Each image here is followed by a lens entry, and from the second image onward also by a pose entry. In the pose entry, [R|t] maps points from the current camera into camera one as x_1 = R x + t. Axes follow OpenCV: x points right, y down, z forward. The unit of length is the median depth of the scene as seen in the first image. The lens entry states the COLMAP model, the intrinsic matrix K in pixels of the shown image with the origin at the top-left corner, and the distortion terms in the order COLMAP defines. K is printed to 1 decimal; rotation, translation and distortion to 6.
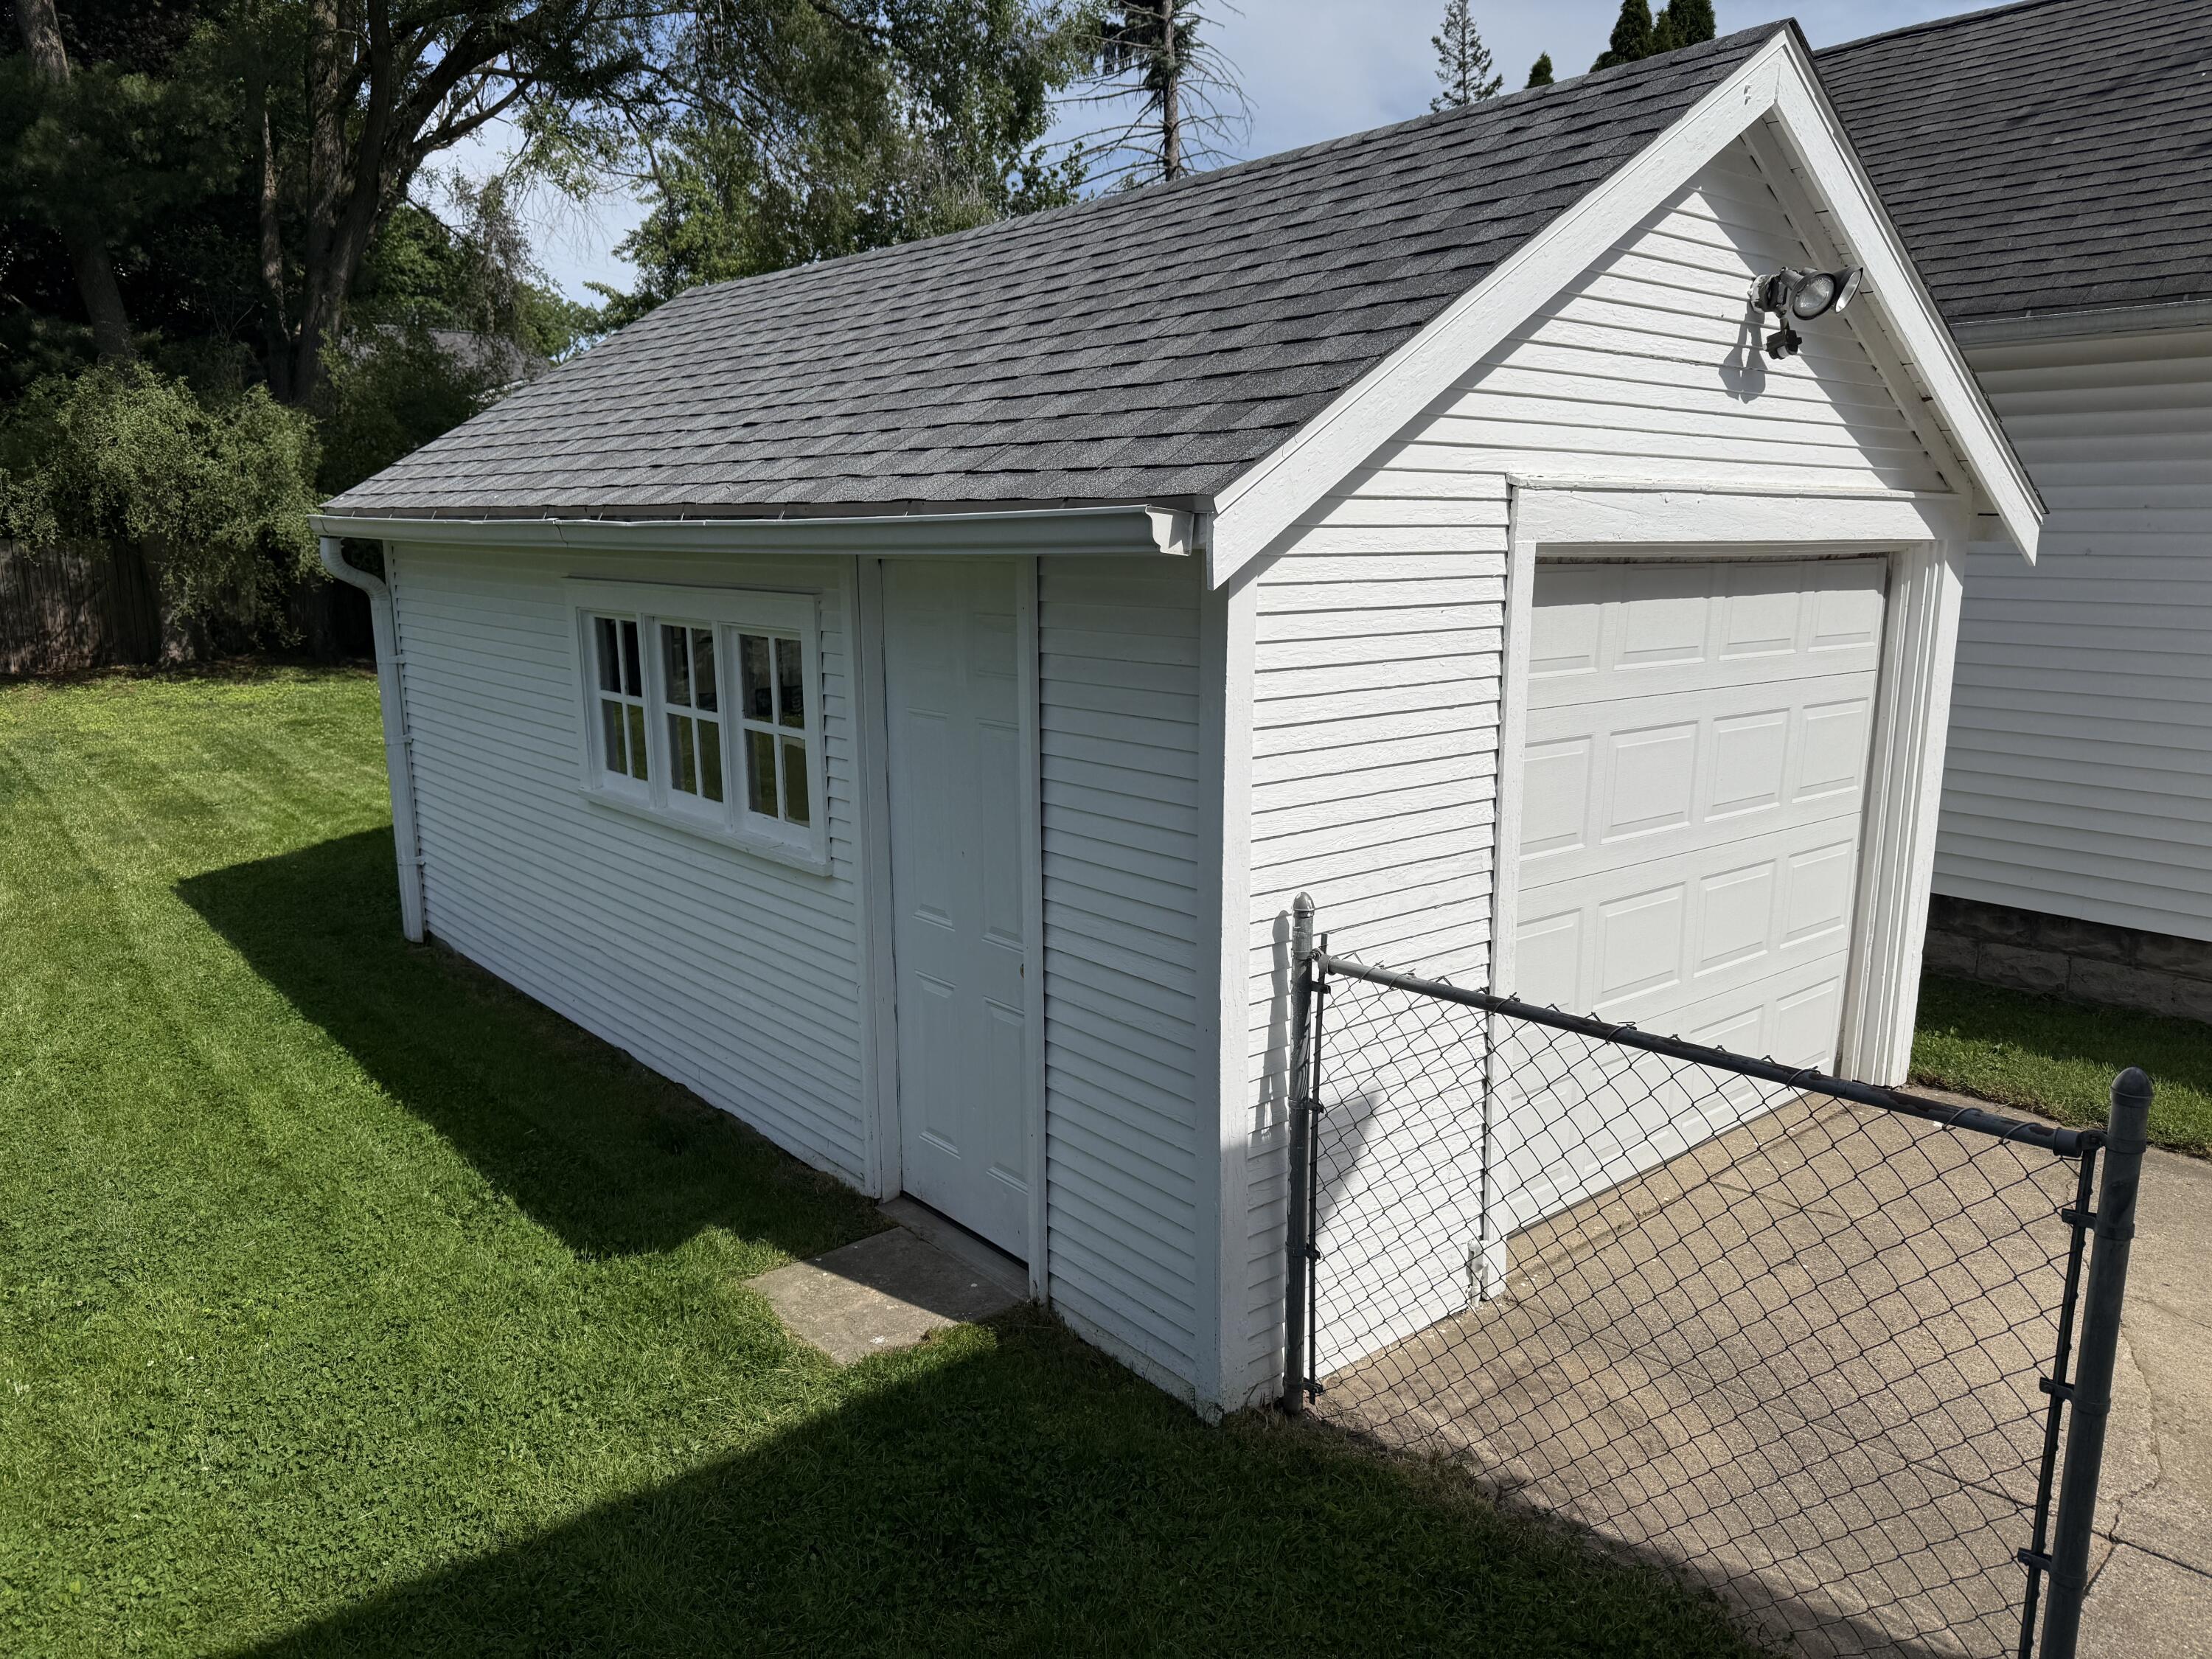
lens RADIAL K [[1543.3, 0, 1111.1], [0, 1543.3, 822.3], [0, 0, 1]] dist [0.008446, -0.017557]
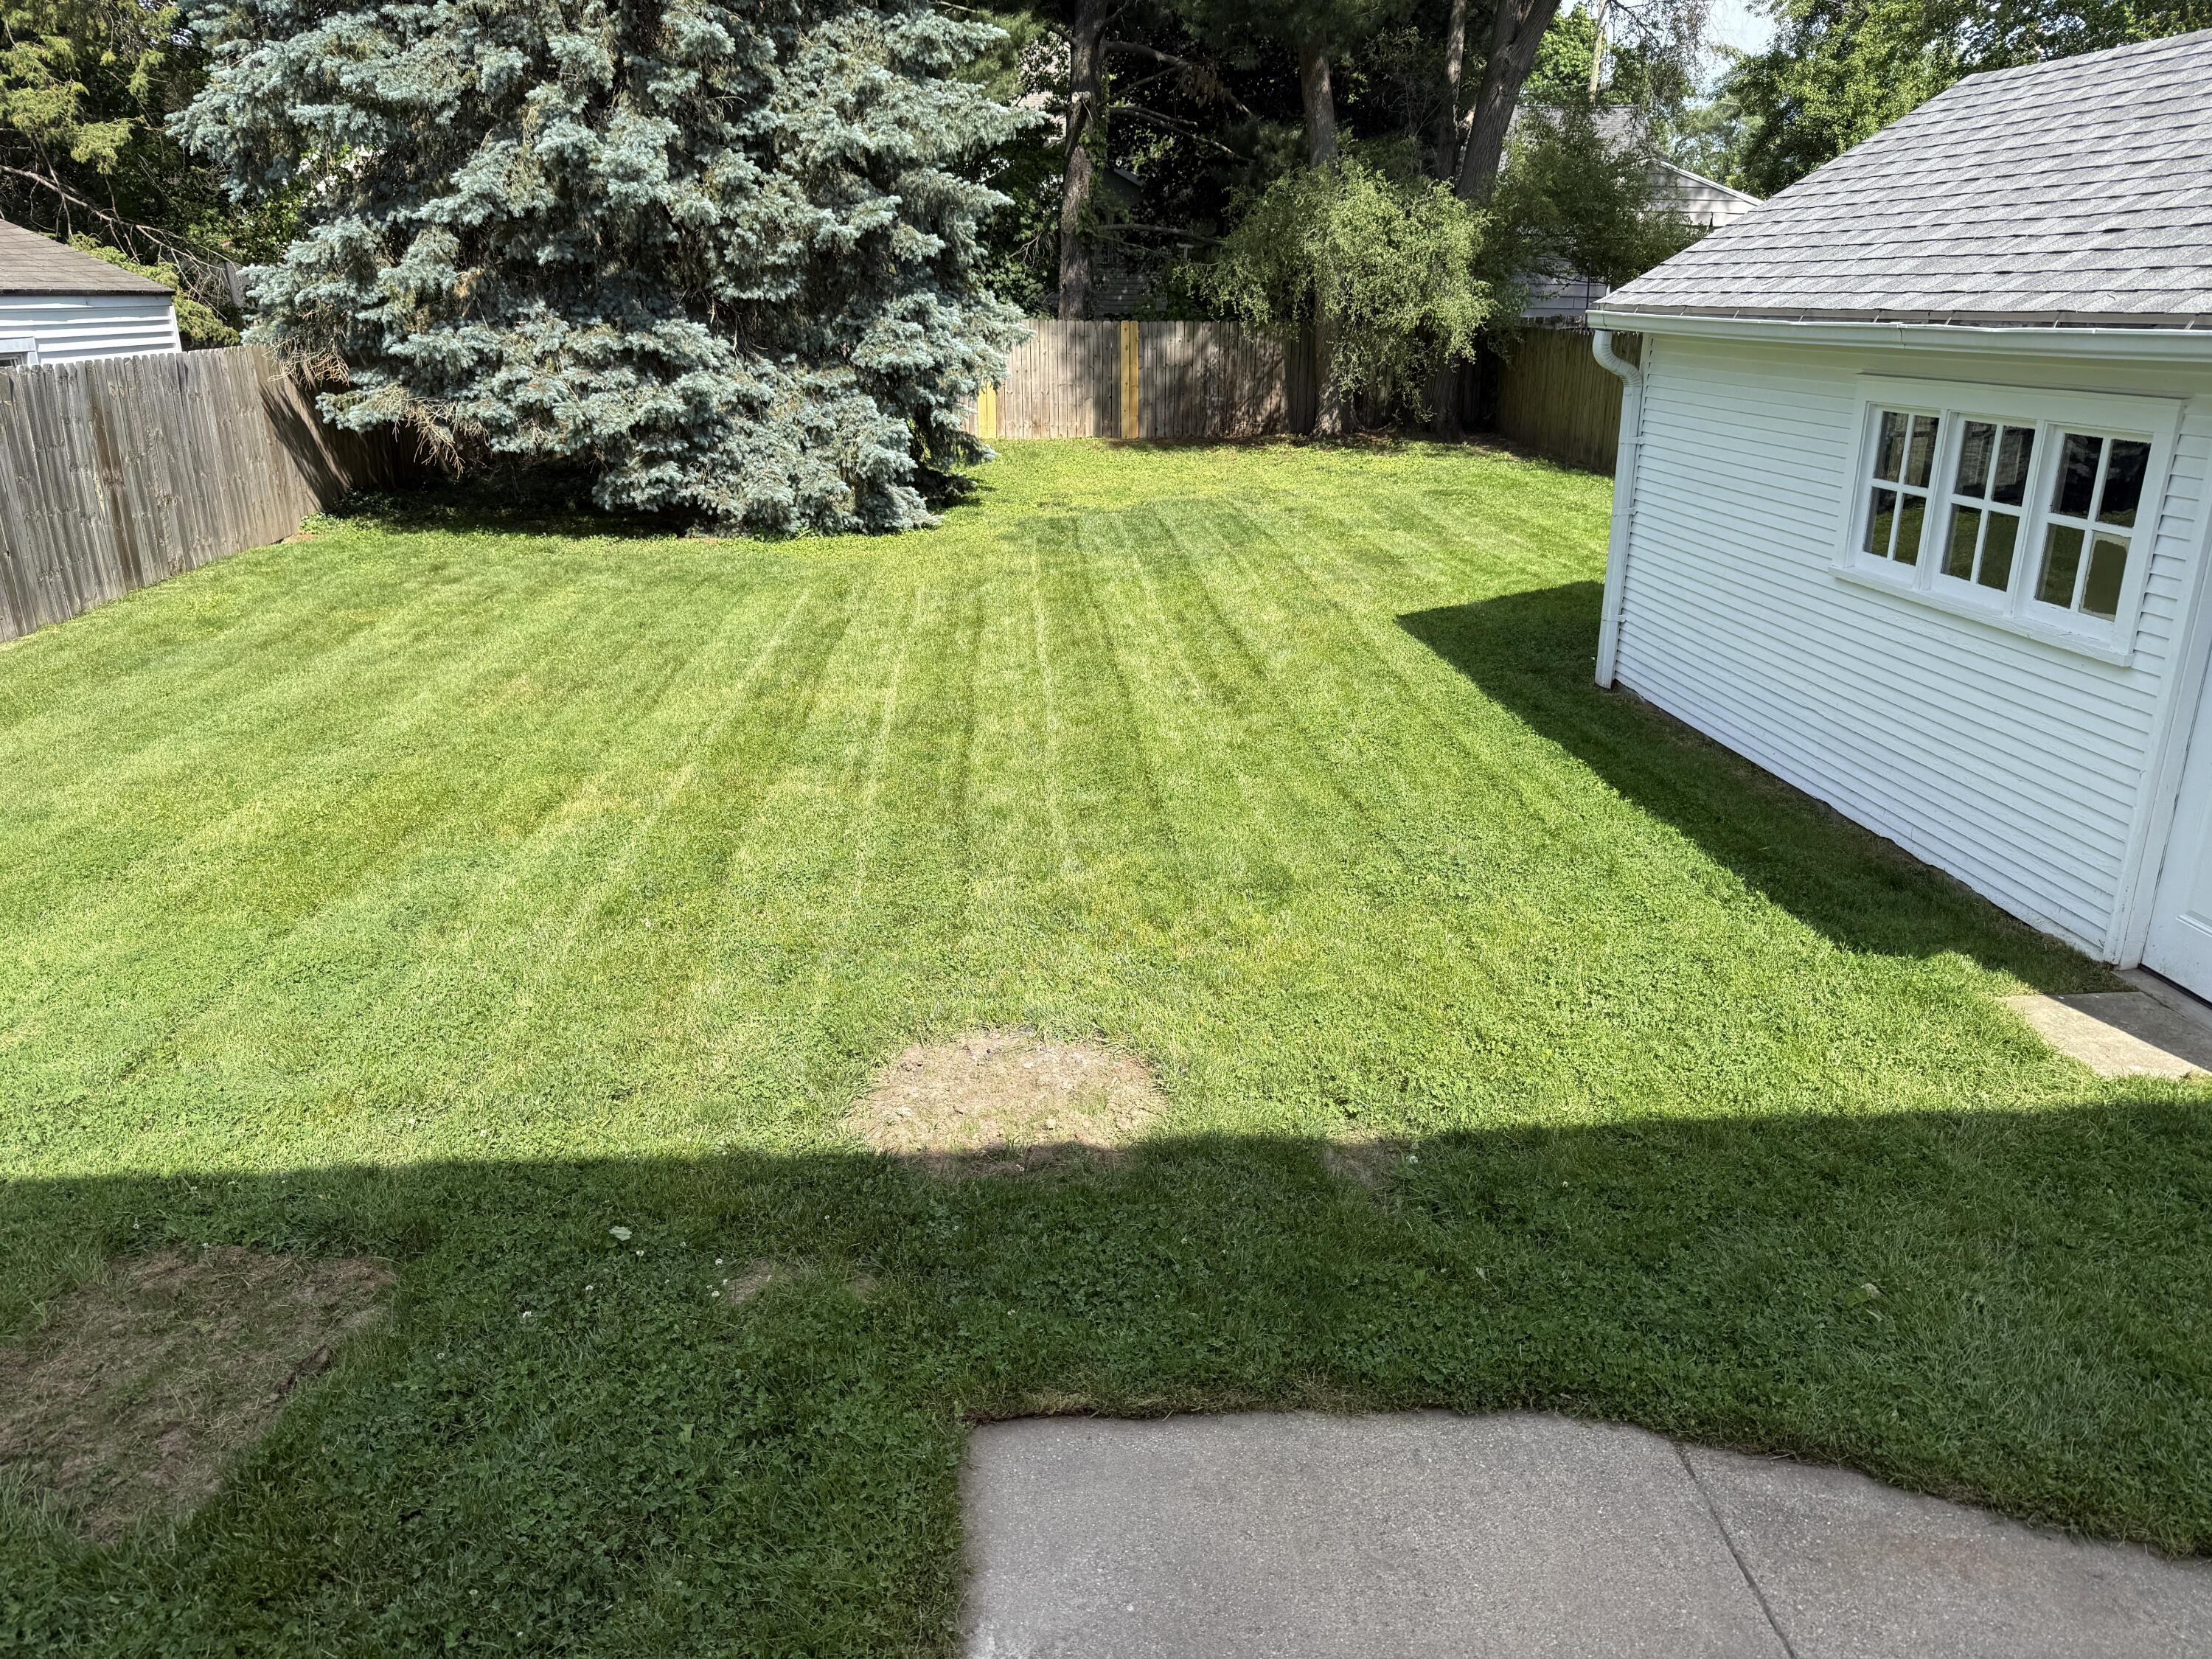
lens RADIAL K [[1543.3, 0, 1092.8], [0, 1543.3, 833.1], [0, 0, 1]] dist [0.008446, -0.017557]
pose [[0.803917, 0.190252, -0.563491, -0.112940], [-0.110097, 0.978685, 0.173363, 0.034875], [0.584462, -0.077331, 0.807727, -0.259075]]
